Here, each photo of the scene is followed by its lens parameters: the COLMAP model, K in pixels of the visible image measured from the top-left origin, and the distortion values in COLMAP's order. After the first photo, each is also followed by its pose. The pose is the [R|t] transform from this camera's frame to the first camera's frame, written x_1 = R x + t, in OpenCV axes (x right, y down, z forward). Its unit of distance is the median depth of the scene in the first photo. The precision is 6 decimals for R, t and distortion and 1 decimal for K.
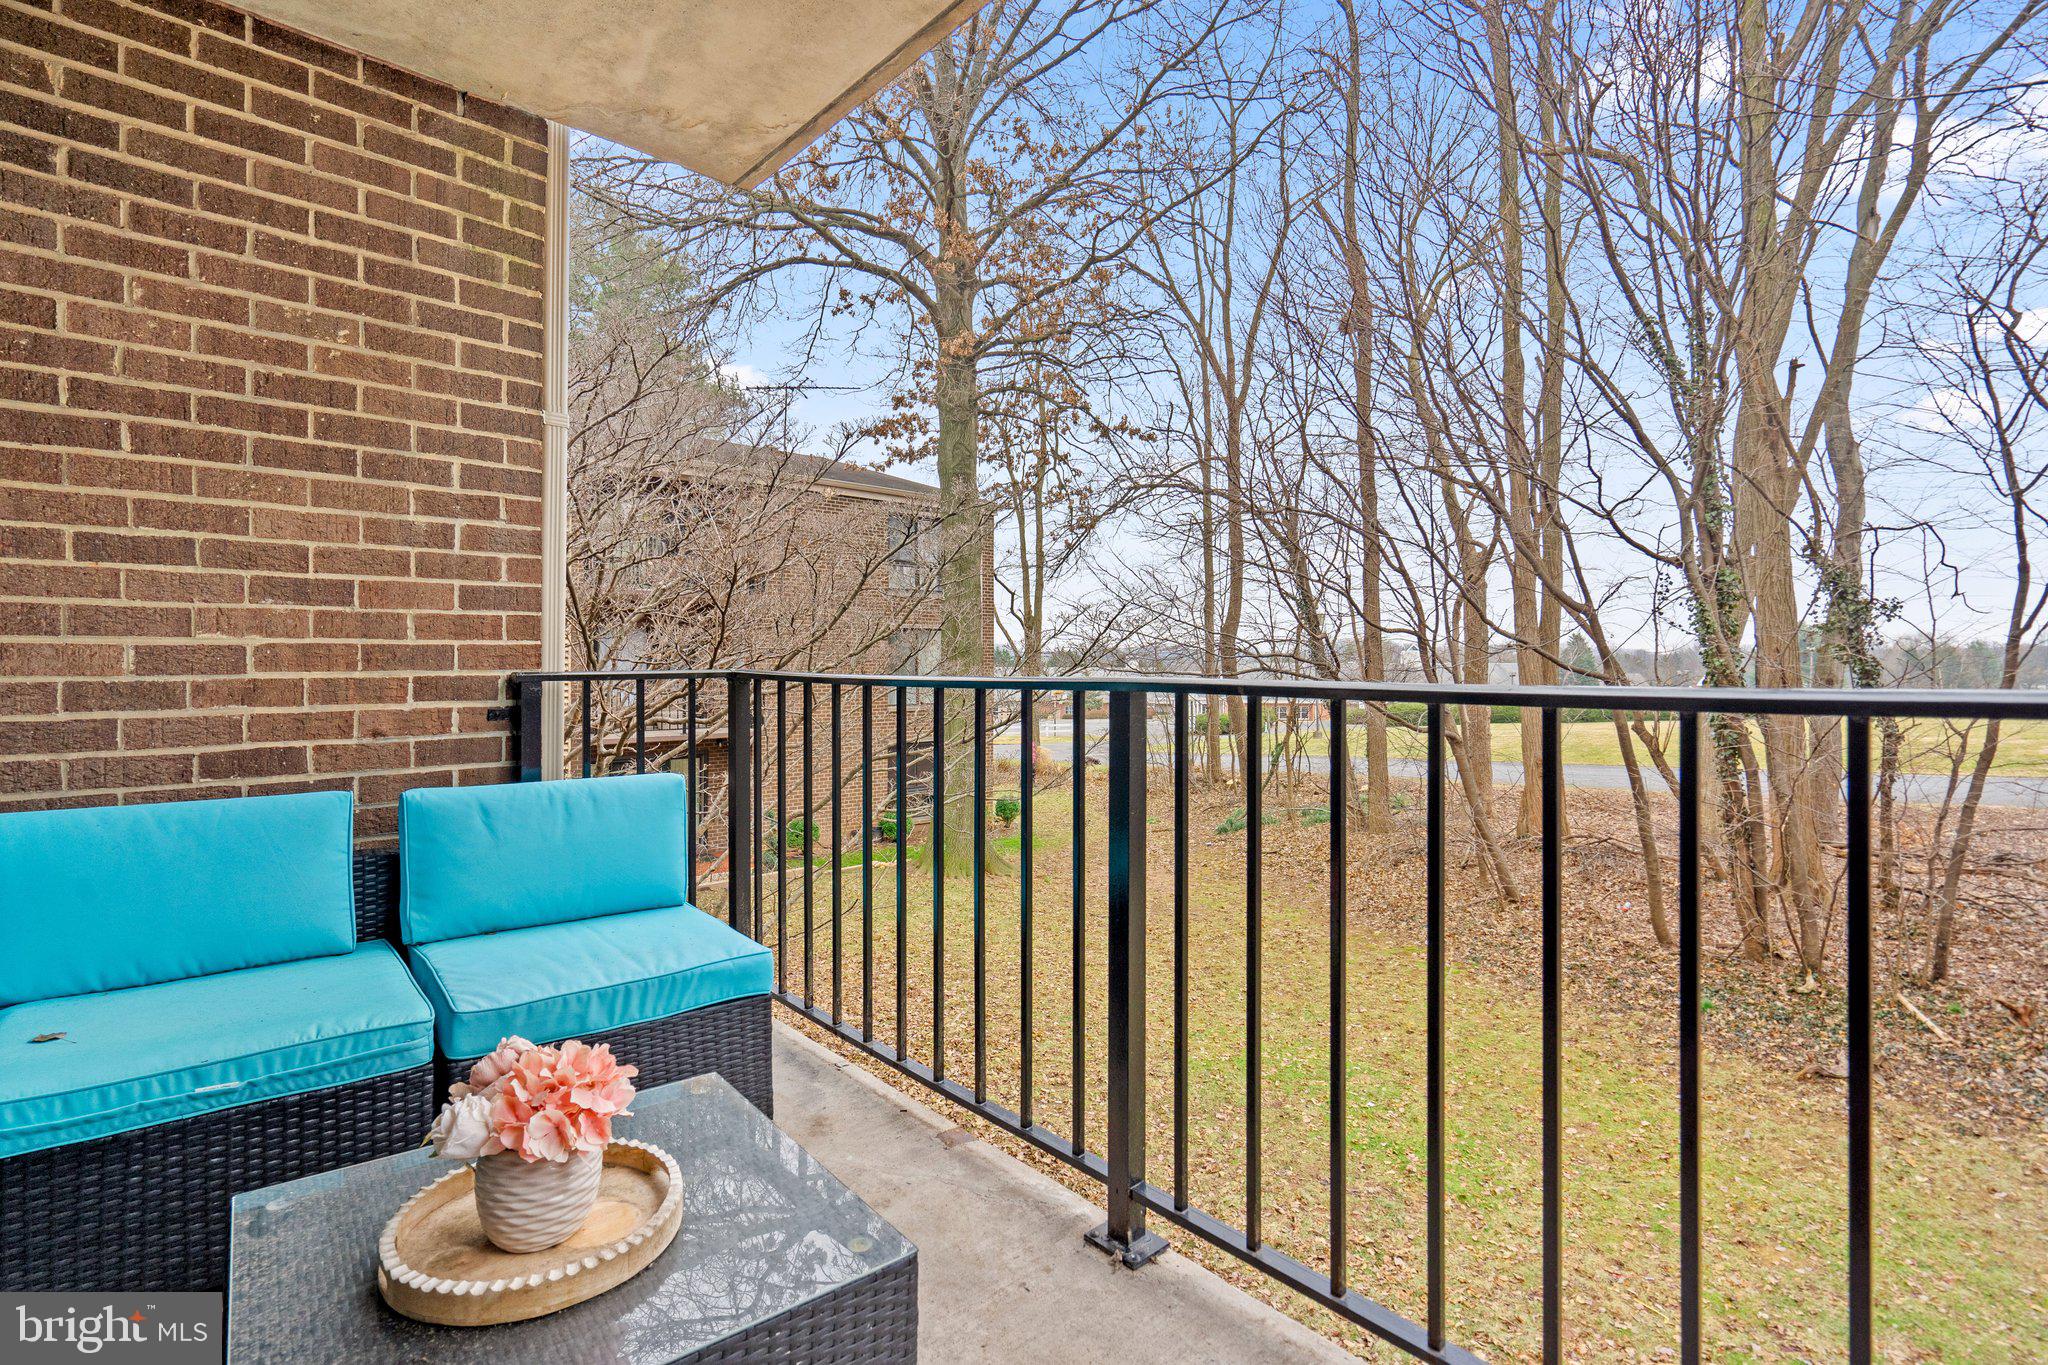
lens RADIAL K [[930.2, 0, 1011.5], [0, 930.2, 679.2], [0, 0, 1]] dist [-0.003004, 0.001147]
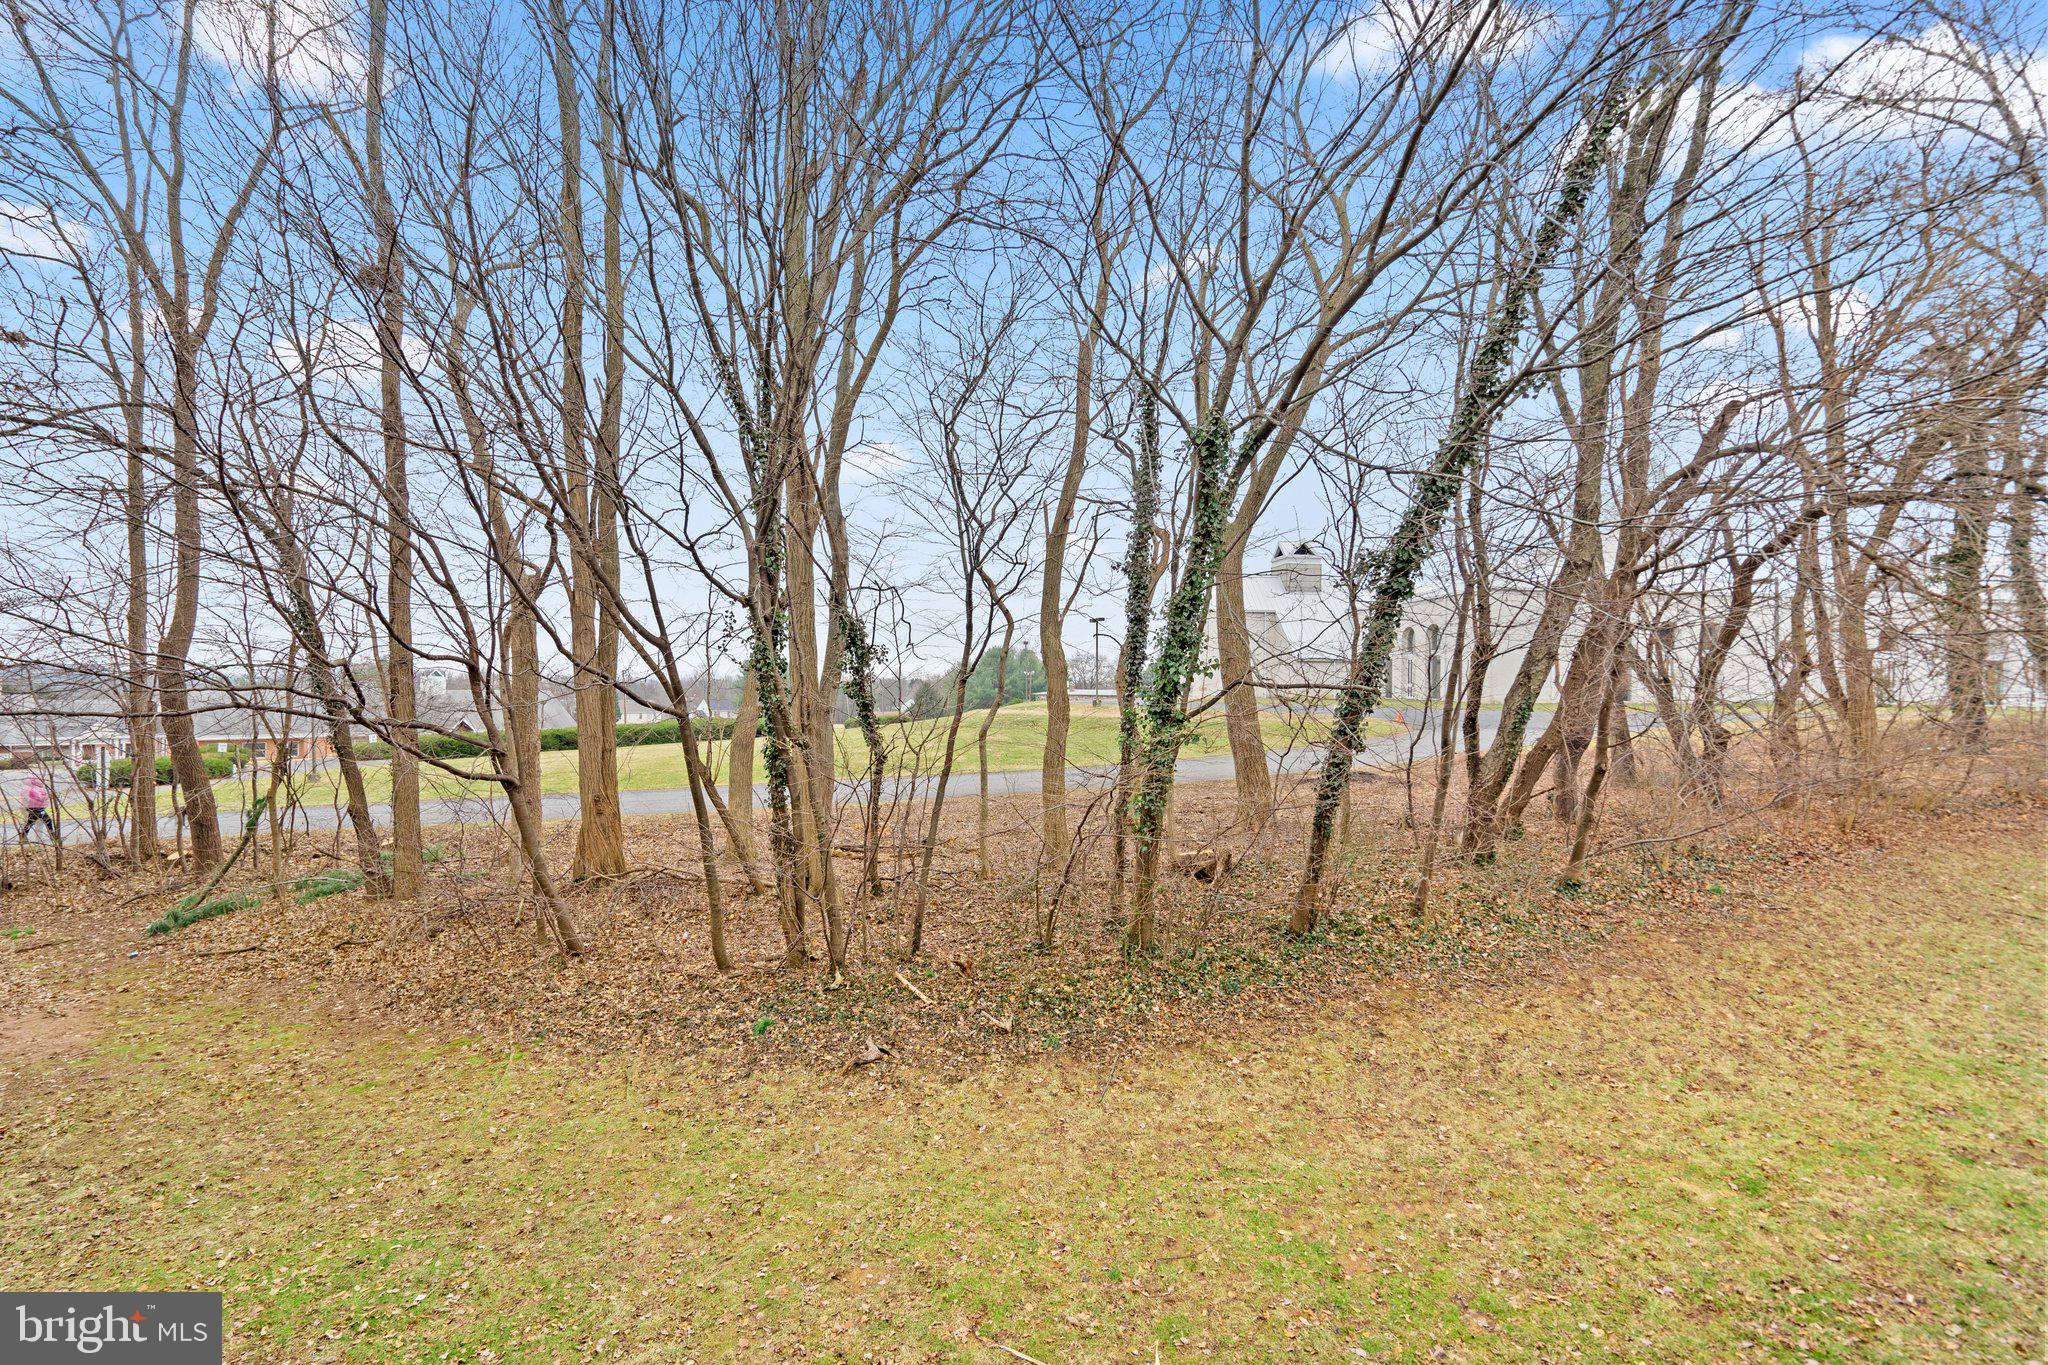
lens RADIAL K [[930.2, 0, 1011.5], [0, 930.2, 679.2], [0, 0, 1]] dist [-0.003004, 0.001147]
pose [[0.569970, 0.013243, 0.821559, 0.023794], [0.009759, 0.999690, -0.022885, -0.008096], [-0.821608, 0.021062, 0.569664, 0.107234]]
